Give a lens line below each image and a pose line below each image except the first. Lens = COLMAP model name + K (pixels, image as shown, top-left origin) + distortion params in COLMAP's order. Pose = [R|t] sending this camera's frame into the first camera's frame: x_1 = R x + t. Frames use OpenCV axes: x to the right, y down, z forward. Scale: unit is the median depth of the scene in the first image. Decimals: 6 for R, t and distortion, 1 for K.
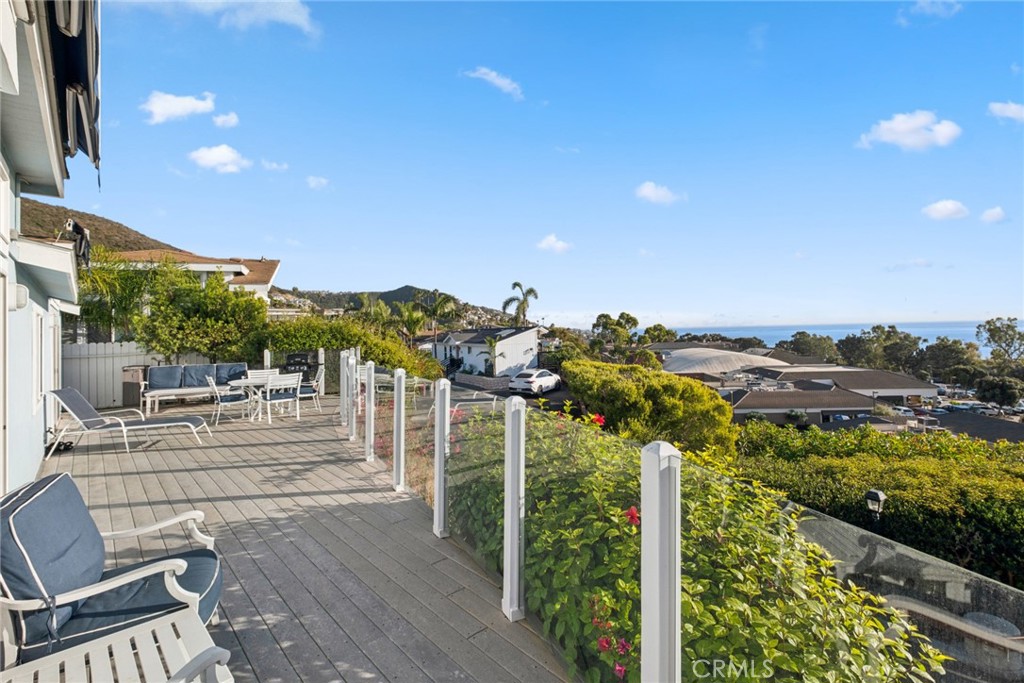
lens RADIAL K [[464.8, 0, 525.6], [0, 464.8, 327.7], [0, 0, 1]] dist [0.000662, 0.000071]
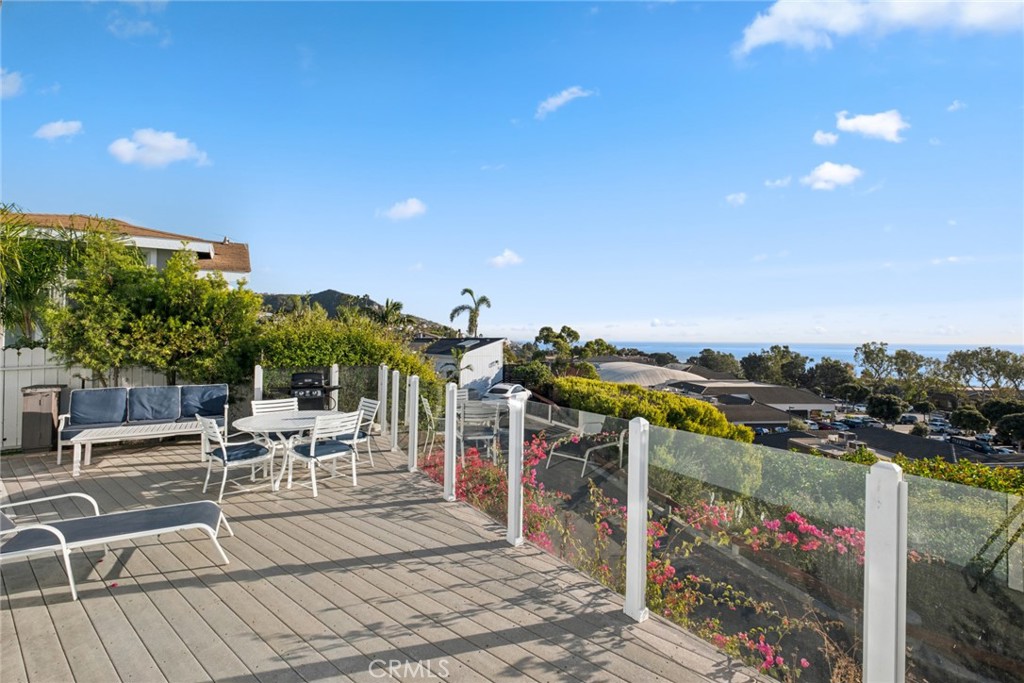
lens RADIAL K [[450.3, 0, 515.7], [0, 450.3, 337.8], [0, 0, 1]] dist [0.001656, -0.000441]
pose [[0.988711, 0.032135, 0.146345, -0.091265], [-0.032092, 0.999481, -0.002659, -0.001414], [-0.146355, -0.002067, 0.989230, 0.091031]]
